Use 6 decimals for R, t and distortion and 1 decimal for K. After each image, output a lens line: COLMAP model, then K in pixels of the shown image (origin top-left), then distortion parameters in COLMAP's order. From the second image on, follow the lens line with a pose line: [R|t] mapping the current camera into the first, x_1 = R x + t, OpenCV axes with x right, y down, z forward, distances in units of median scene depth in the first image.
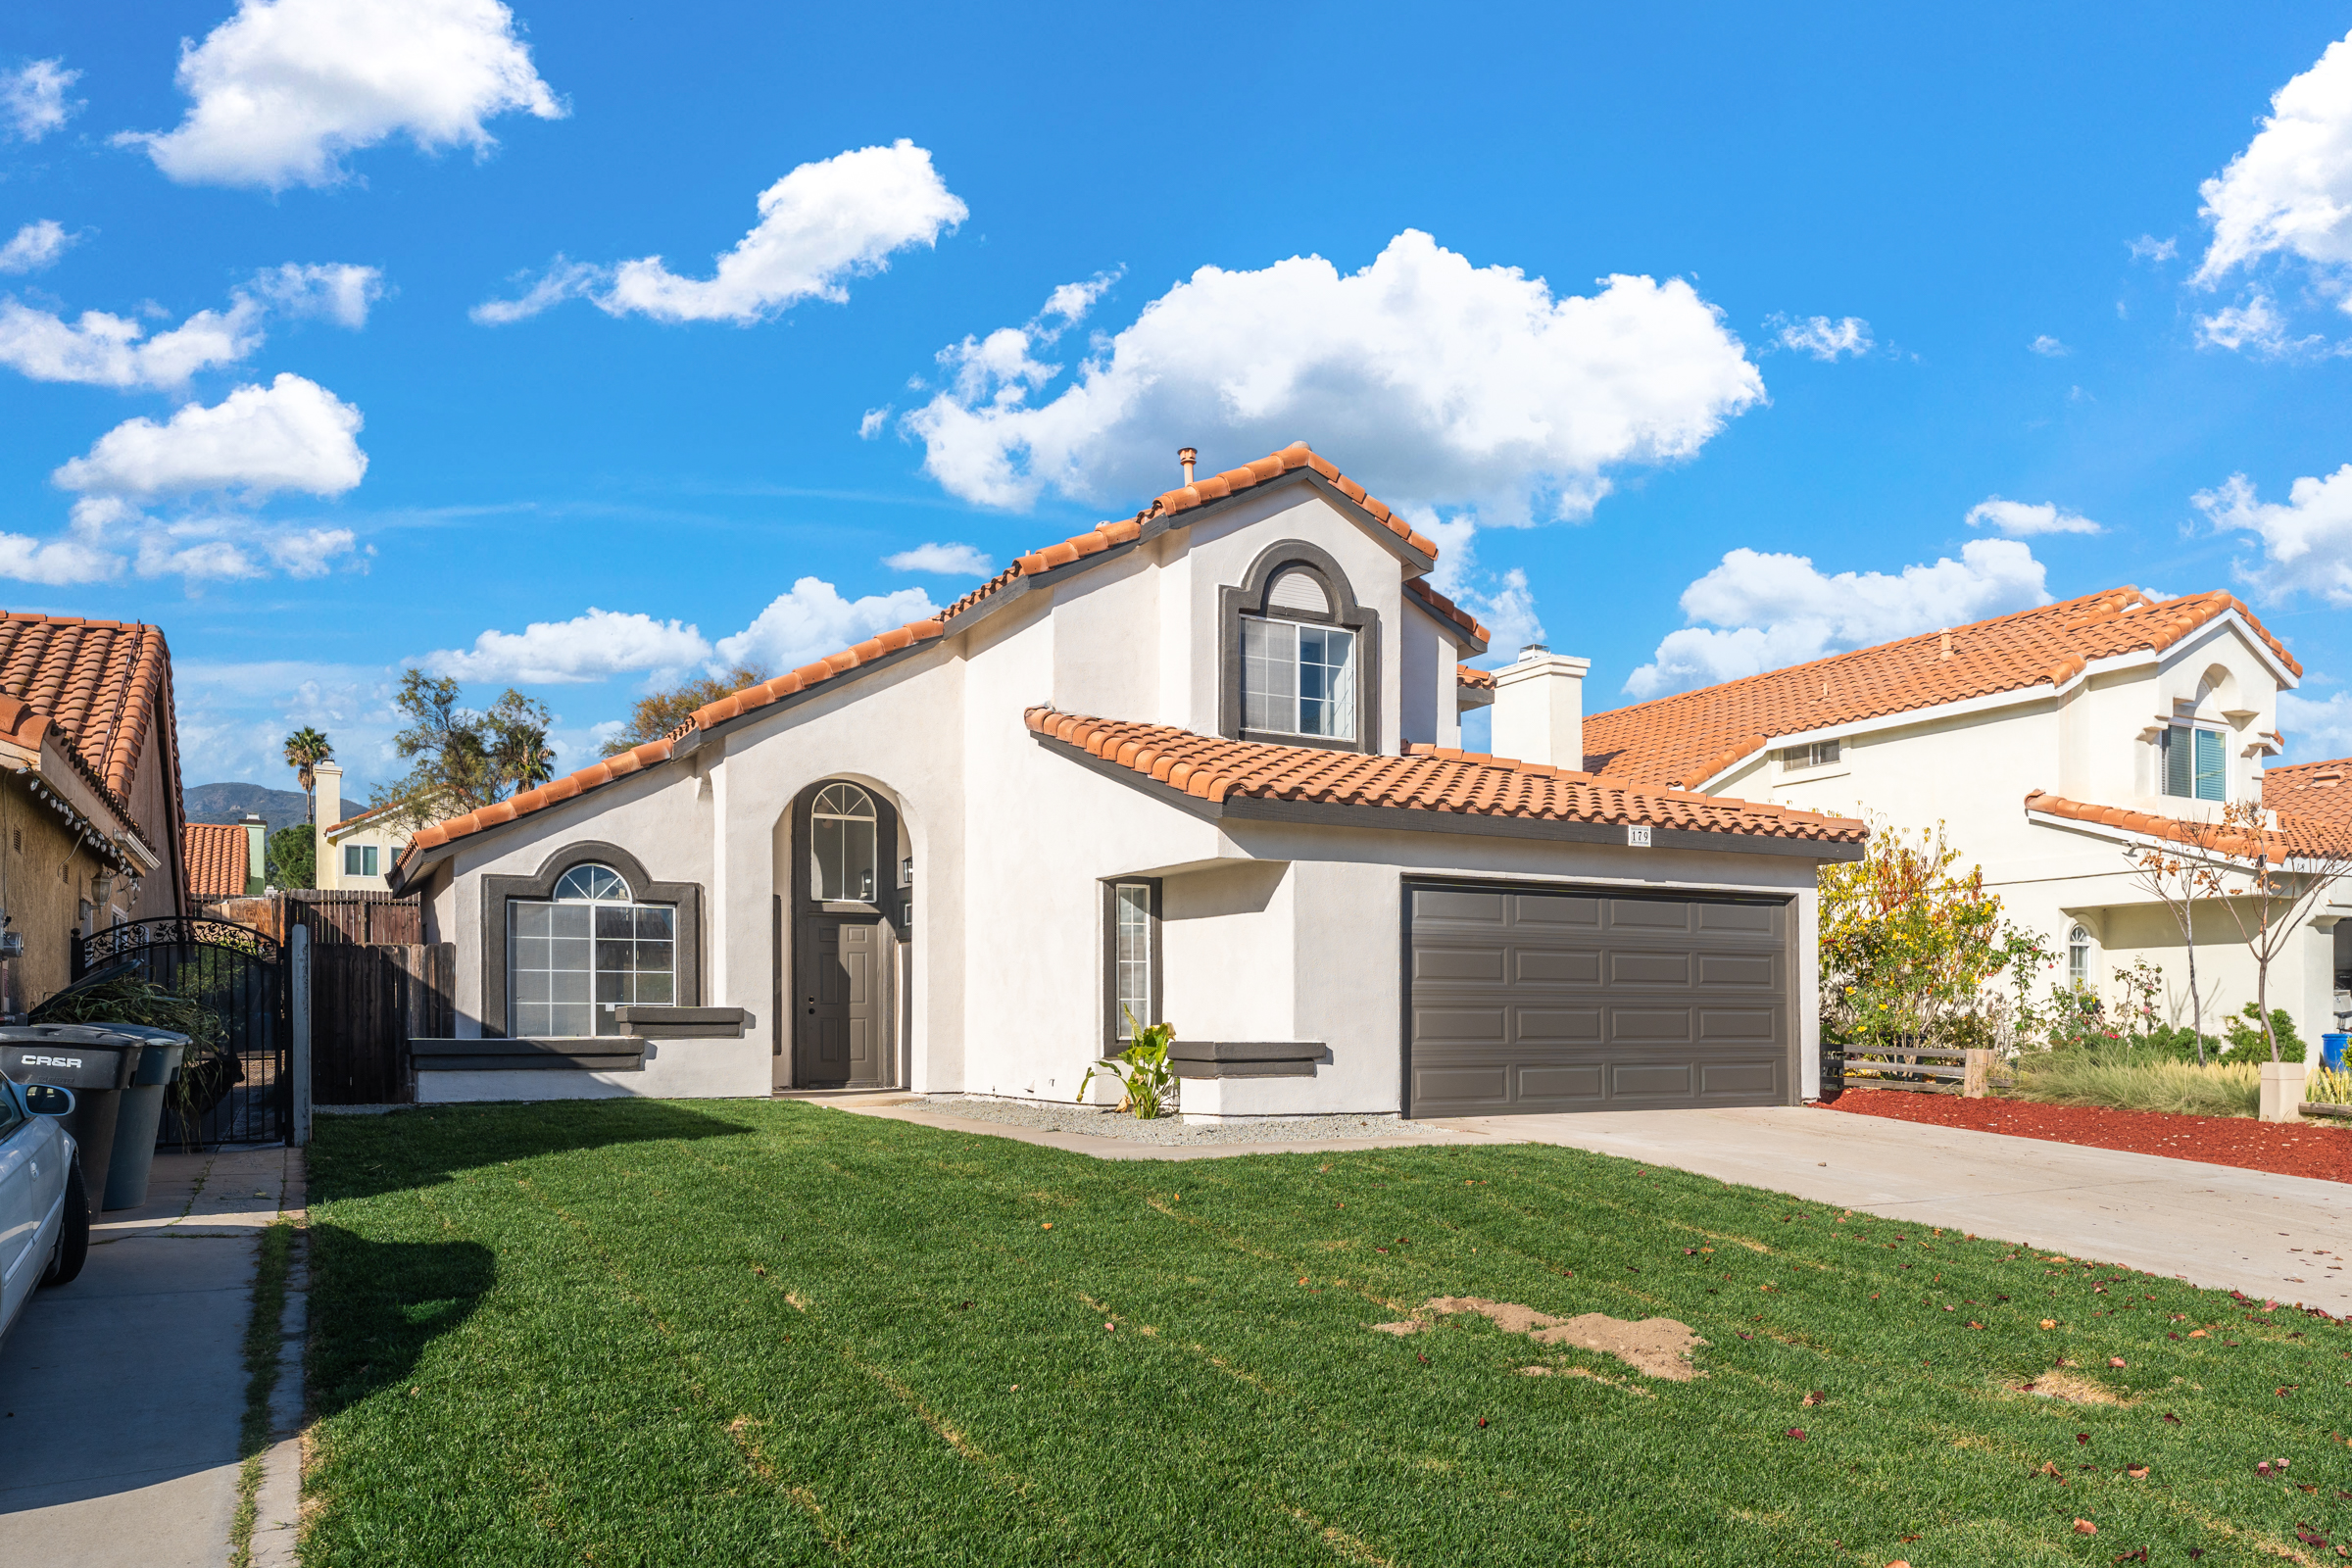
lens RADIAL K [[1542.2, 0, 1153.7], [0, 1542.2, 1034.3], [0, 0, 1]] dist [0.012294, 0.002592]
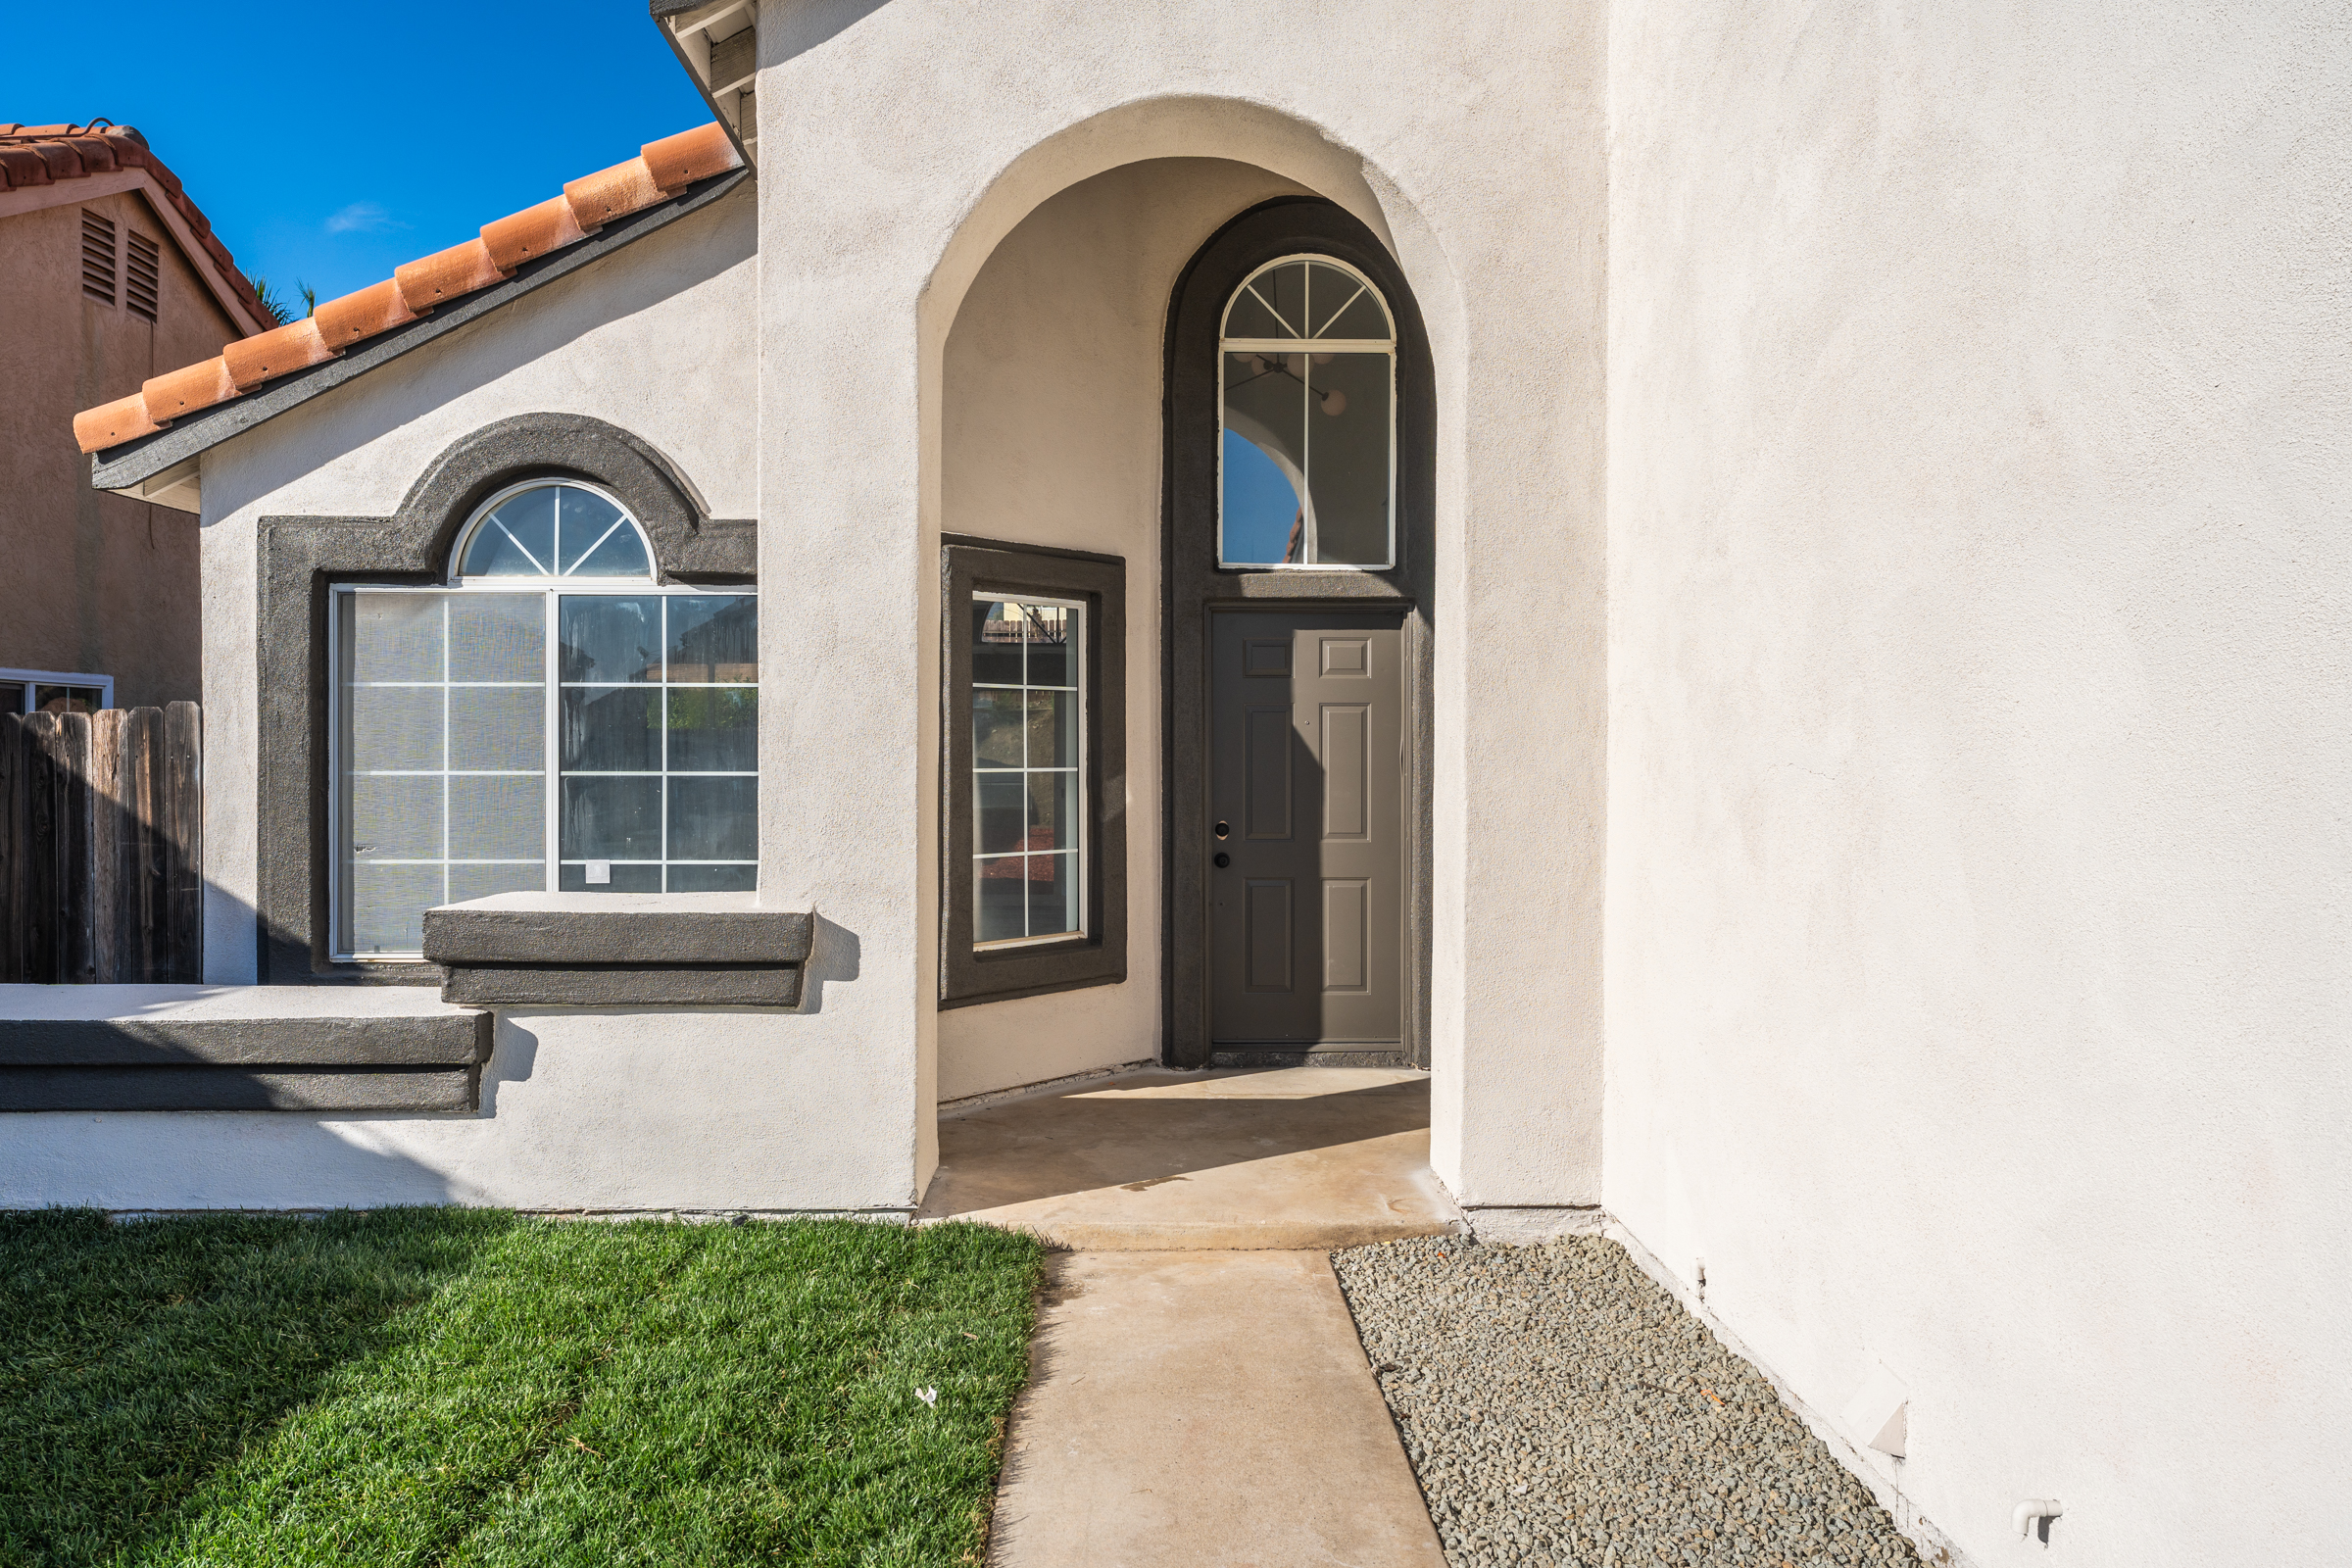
lens RADIAL K [[1542.2, 0, 1176.9], [0, 1542.2, 743.1], [0, 0, 1]] dist [0.012294, 0.002592]
pose [[0.892603, 0.001421, -0.450841, -0.070855], [-0.006251, 0.999938, -0.009224, -0.047718], [0.450800, 0.011052, 0.892557, 0.776769]]
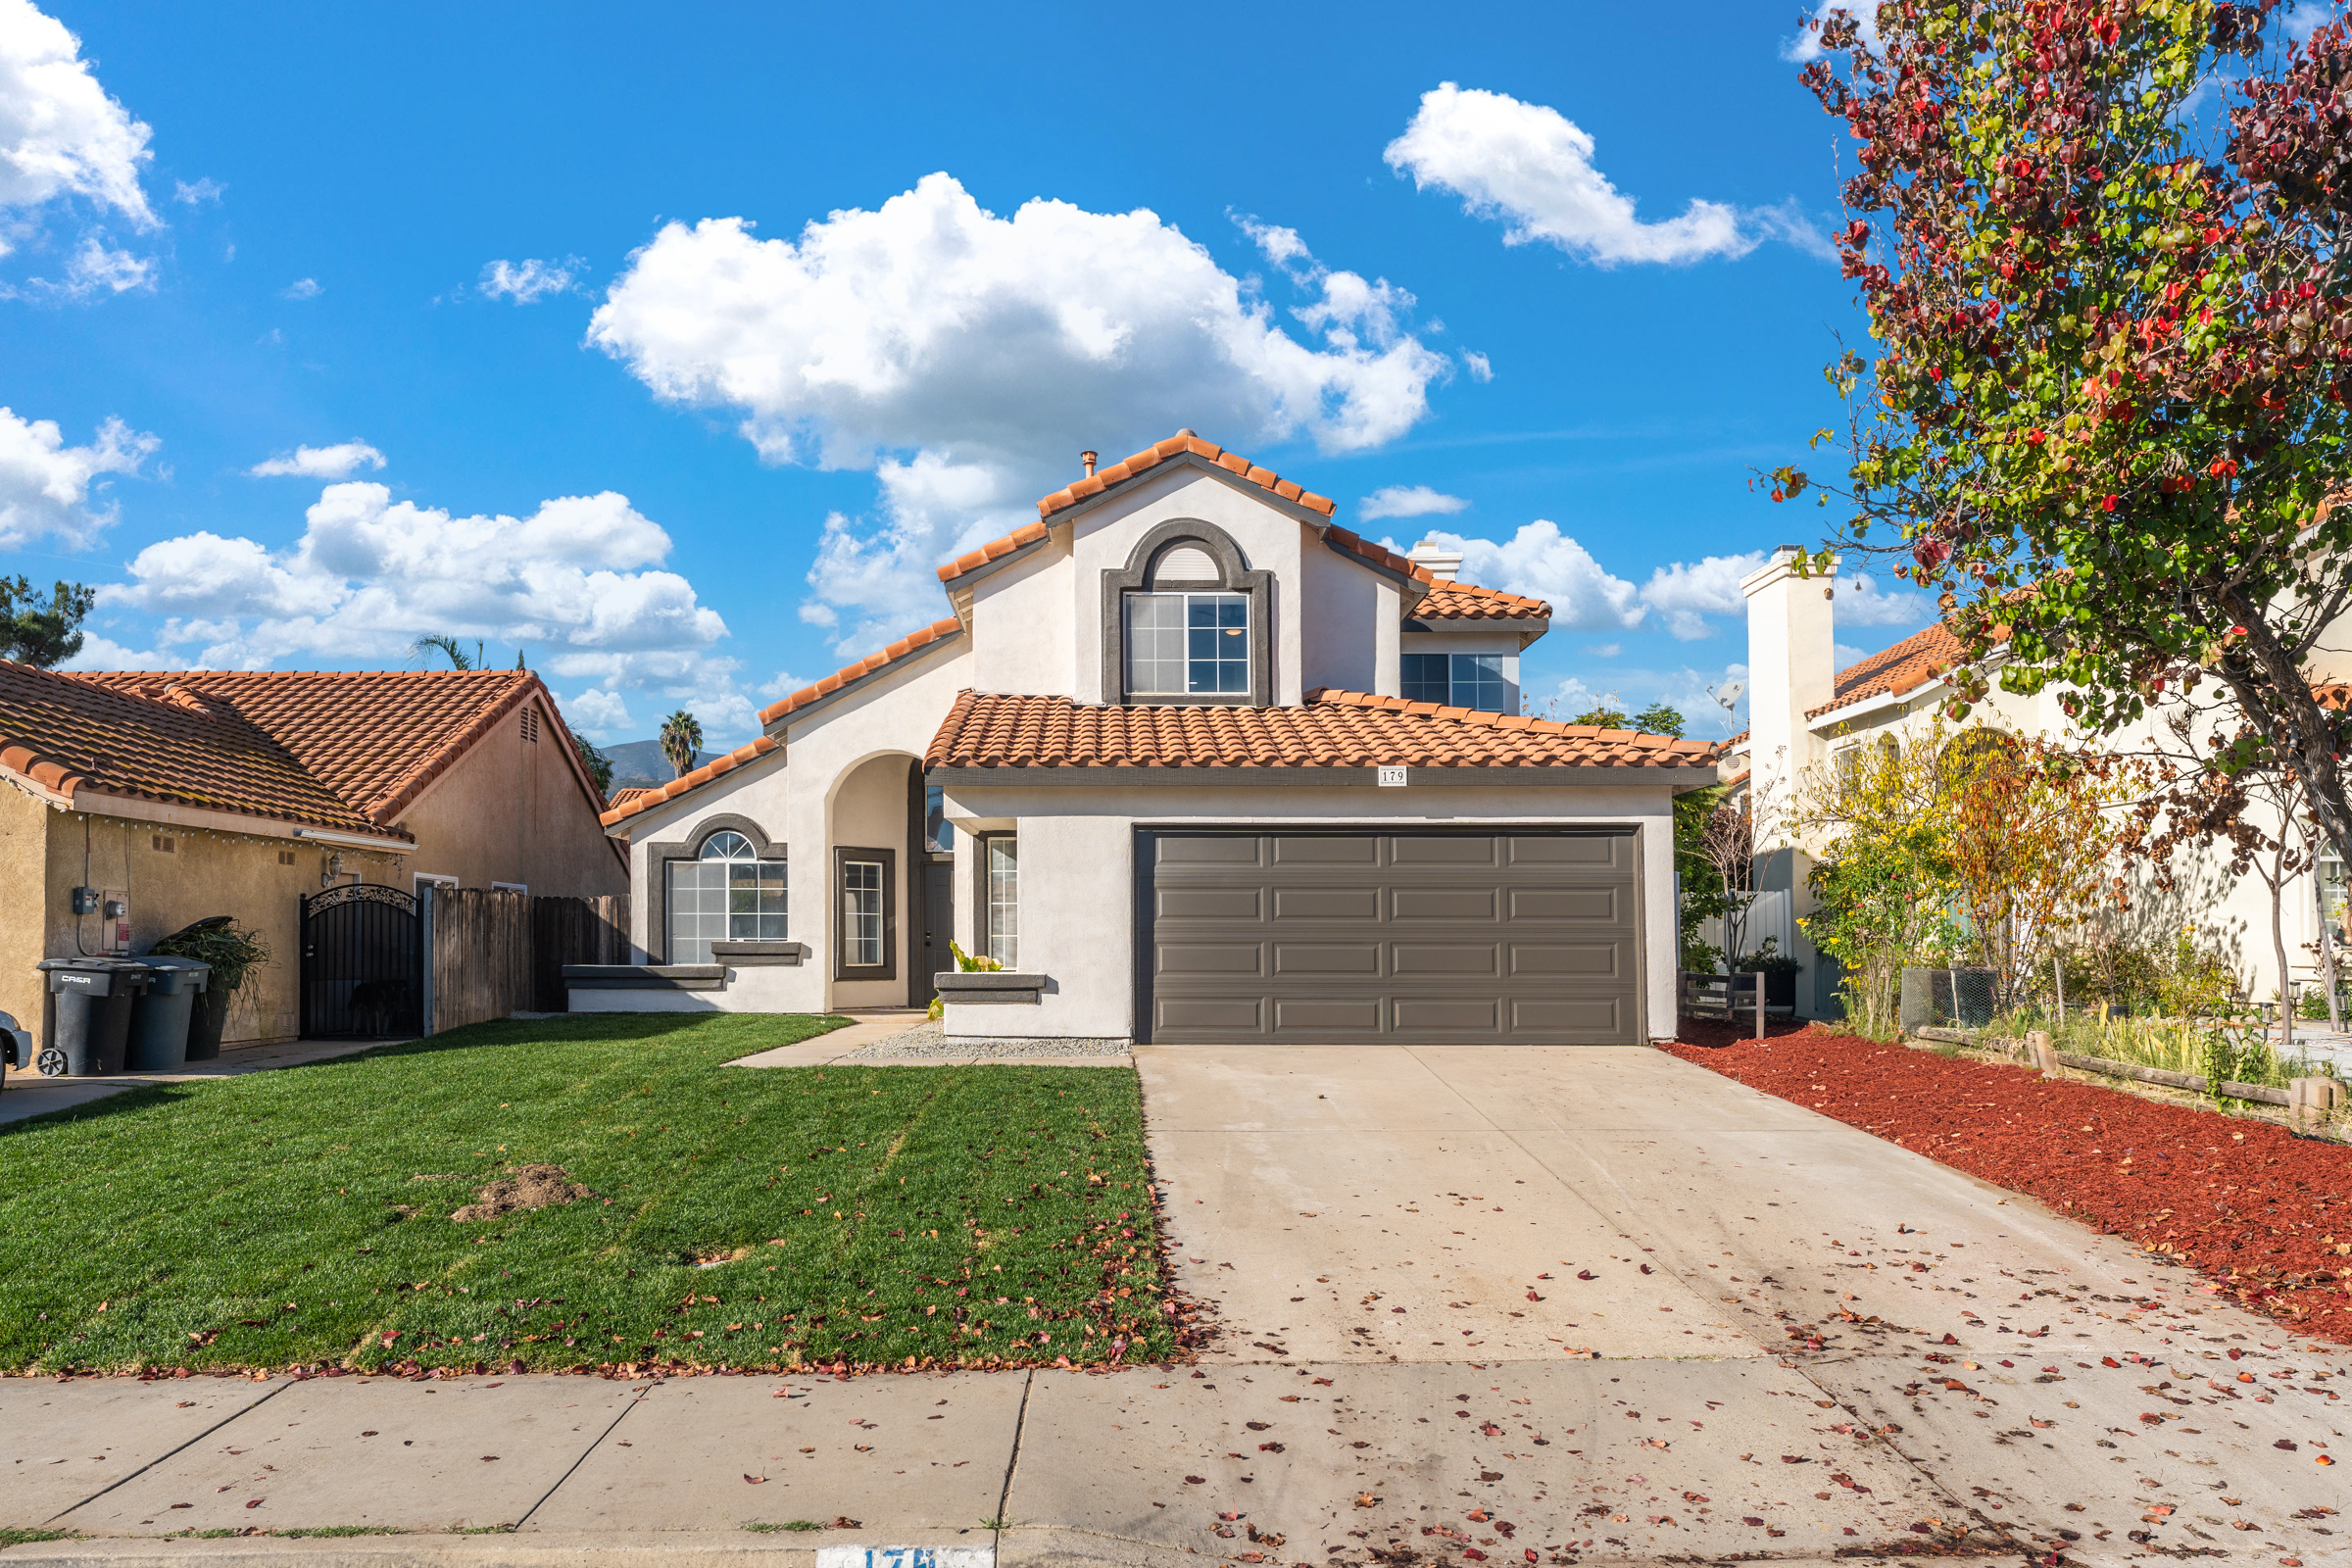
lens RADIAL K [[1542.2, 0, 1119.7], [0, 1542.2, 941.0], [0, 0, 1]] dist [0.012294, 0.002592]
pose [[0.884171, -0.000214, -0.467164, 0.559903], [-0.004947, 0.999940, -0.009821, -0.007085], [0.467137, 0.010995, 0.884116, 0.007890]]
